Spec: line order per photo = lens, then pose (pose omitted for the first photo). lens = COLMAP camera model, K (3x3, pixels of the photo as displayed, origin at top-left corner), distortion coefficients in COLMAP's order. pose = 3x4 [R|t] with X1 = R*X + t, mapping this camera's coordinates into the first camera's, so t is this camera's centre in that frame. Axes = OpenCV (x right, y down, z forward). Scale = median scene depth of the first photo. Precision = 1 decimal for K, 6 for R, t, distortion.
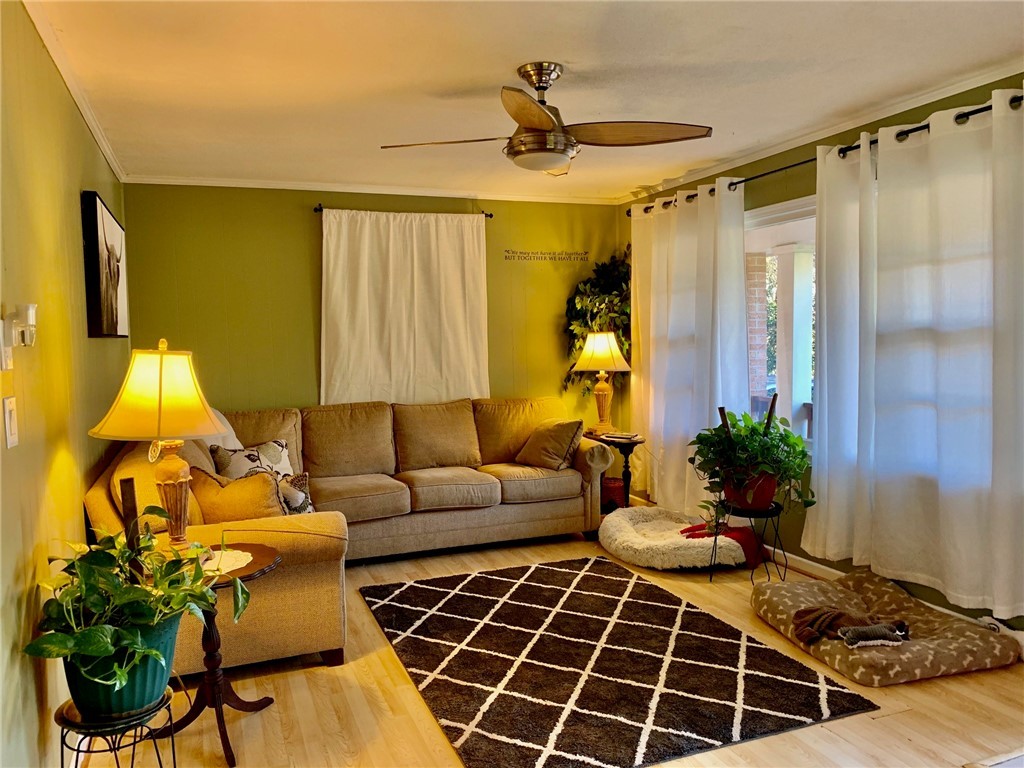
lens RADIAL K [[779.6, 0, 510.2], [0, 779.6, 373.0], [0, 0, 1]] dist [0.262280, -0.001379]
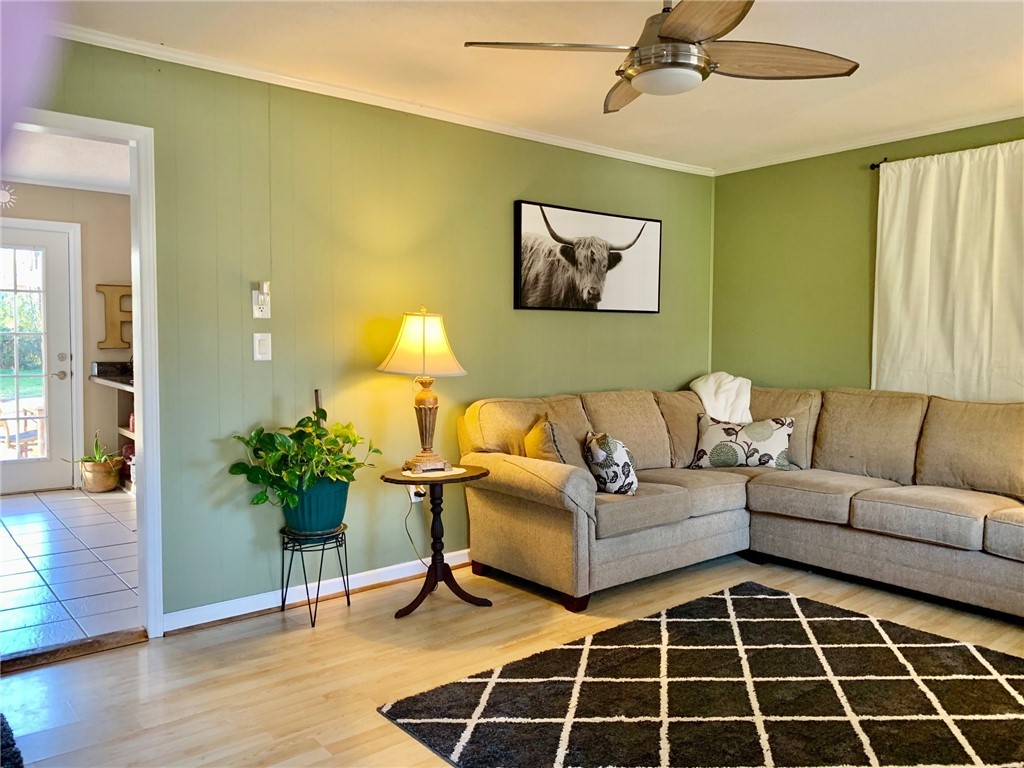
lens RADIAL K [[772.5, 0, 512.1], [0, 772.5, 377.4], [0, 0, 1]] dist [0.068871, 0.000481]
pose [[0.393559, 0.073987, -0.916317, 0.404469], [-0.057020, 0.996801, 0.055995, -0.001025], [0.917529, 0.030211, 0.396519, 0.303263]]
